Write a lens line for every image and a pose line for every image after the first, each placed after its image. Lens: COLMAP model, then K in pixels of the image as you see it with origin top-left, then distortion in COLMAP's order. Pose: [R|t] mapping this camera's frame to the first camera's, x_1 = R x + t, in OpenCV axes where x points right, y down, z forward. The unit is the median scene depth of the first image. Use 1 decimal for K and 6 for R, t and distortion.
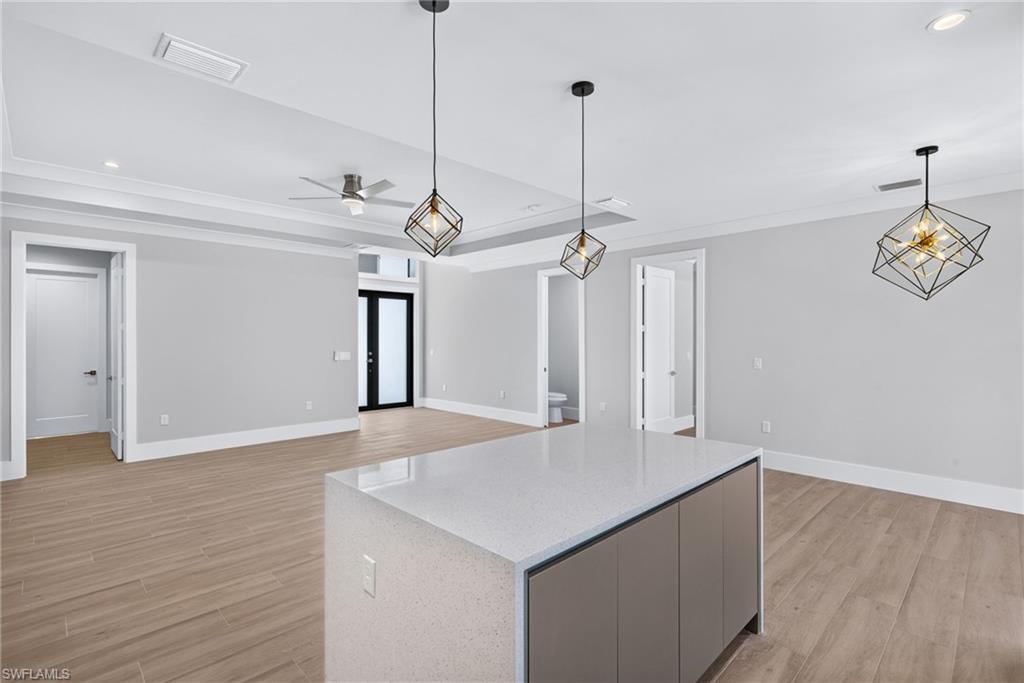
lens RADIAL K [[484.7, 0, 514.6], [0, 484.7, 338.2], [0, 0, 1]] dist [0.003006, 0.001595]
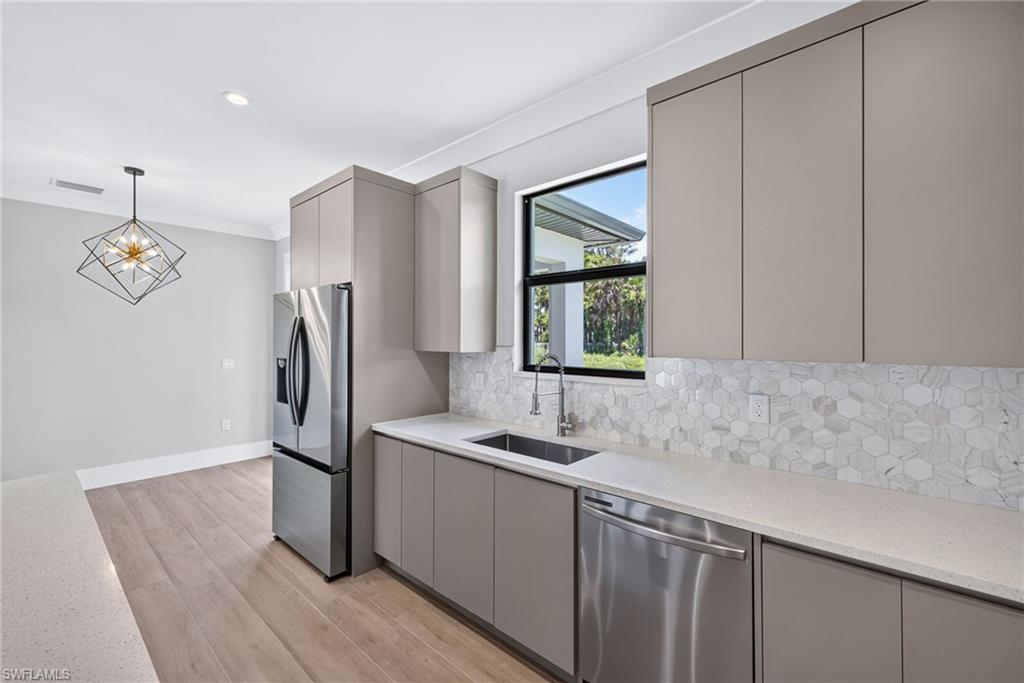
lens RADIAL K [[422.7, 0, 511.3], [0, 422.7, 337.8], [0, 0, 1]] dist [0.008554, -0.000626]
pose [[-0.069135, 0.002188, 0.997605, -0.179960], [-0.000469, 0.999997, -0.002226, -0.001150], [-0.997607, -0.000622, -0.069134, 0.195901]]
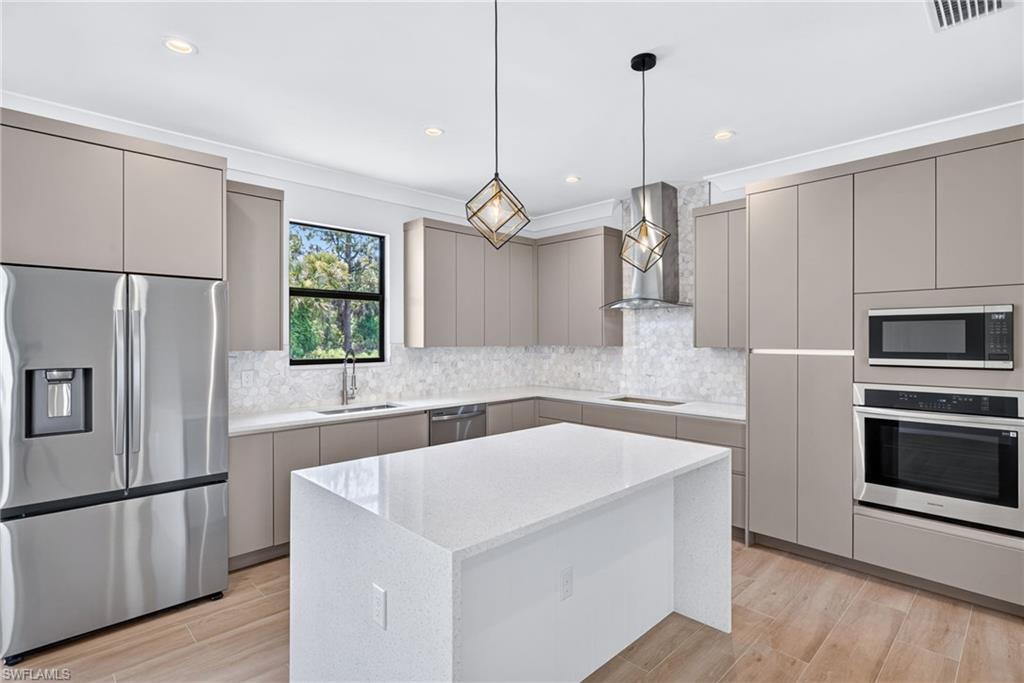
lens RADIAL K [[504.7, 0, 509.7], [0, 504.7, 338.8], [0, 0, 1]] dist [0.005595, 0.000347]
pose [[-0.999936, 0.001427, 0.011256, 0.082420], [0.001425, 0.999999, -0.000146, -0.000117], [-0.011257, -0.000130, -0.999937, 1.217735]]
